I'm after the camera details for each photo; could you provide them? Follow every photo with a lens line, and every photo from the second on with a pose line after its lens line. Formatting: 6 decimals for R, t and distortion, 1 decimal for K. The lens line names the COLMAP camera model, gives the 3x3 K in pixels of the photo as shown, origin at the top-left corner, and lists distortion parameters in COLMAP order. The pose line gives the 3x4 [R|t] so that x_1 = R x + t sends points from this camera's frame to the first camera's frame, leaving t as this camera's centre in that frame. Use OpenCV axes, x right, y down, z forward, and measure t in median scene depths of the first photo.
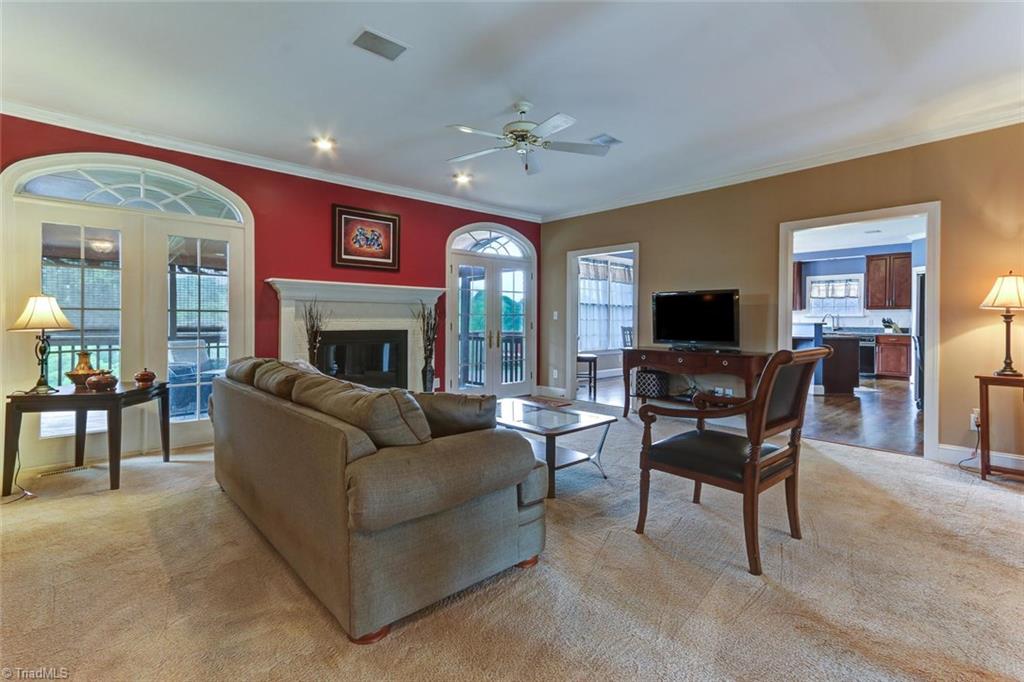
lens RADIAL K [[485.5, 0, 511.8], [0, 485.5, 323.2], [0, 0, 1]] dist [0.037247, 0.000435]
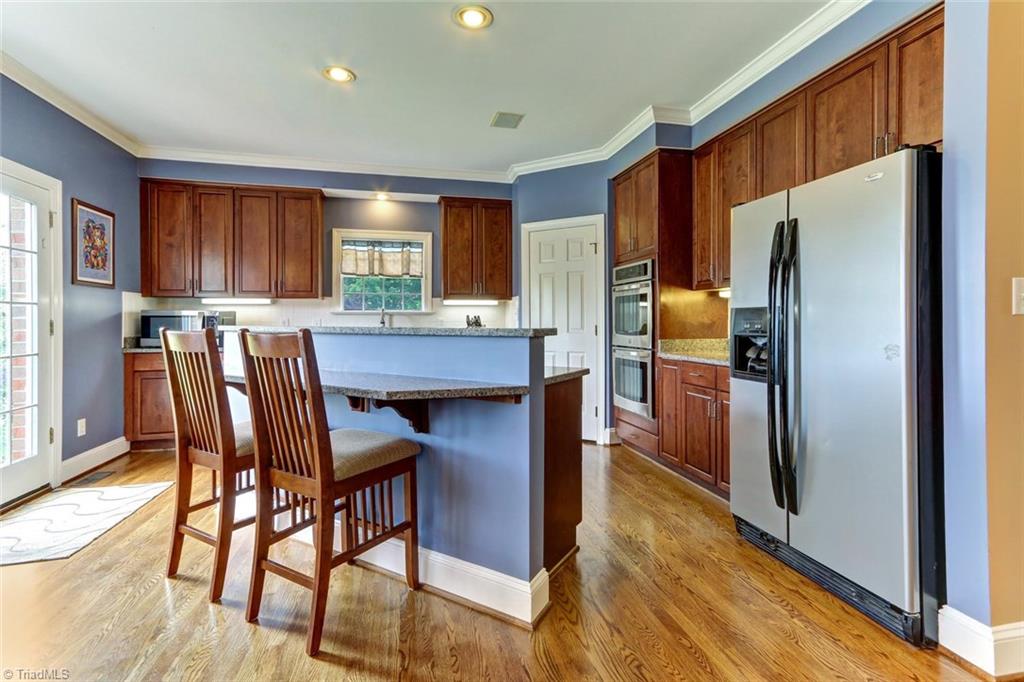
lens RADIAL K [[485.5, 0, 511.8], [0, 485.5, 323.2], [0, 0, 1]] dist [0.037247, 0.000435]
pose [[0.500666, -0.008702, 0.865597, 0.310543], [0.009093, 0.999947, 0.004793, -0.004358], [-0.865593, 0.005471, 0.500718, 0.690602]]
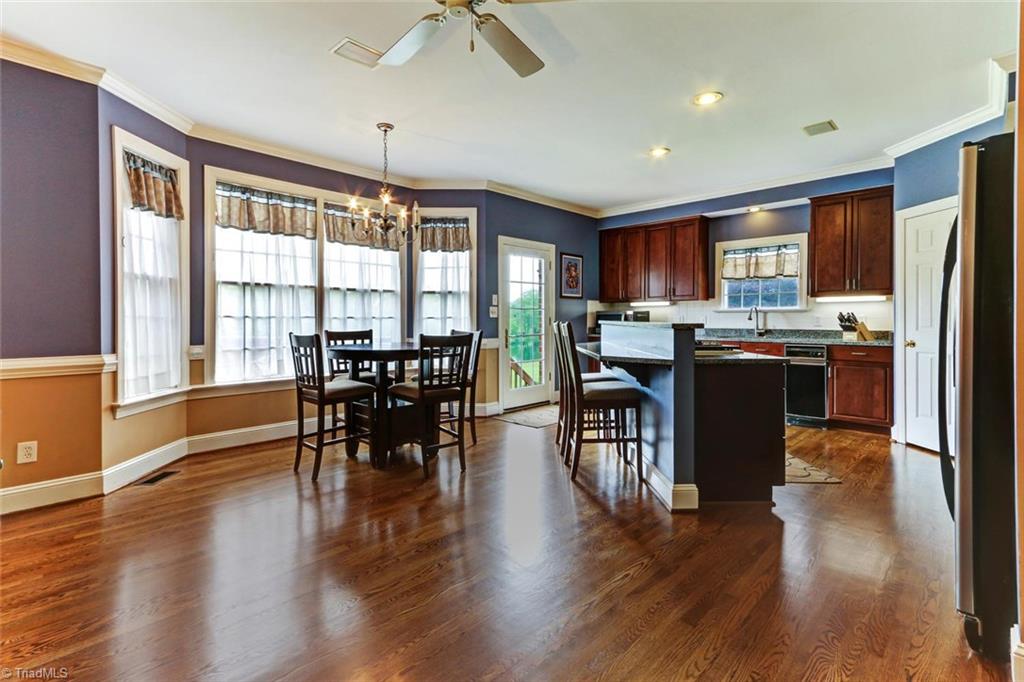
lens RADIAL K [[485.5, 0, 511.8], [0, 485.5, 323.2], [0, 0, 1]] dist [0.037247, 0.000435]
pose [[0.998294, -0.004227, 0.058241, 0.361863], [0.004004, 0.999984, 0.003952, -0.002359], [-0.058257, -0.003712, 0.998295, 0.485726]]
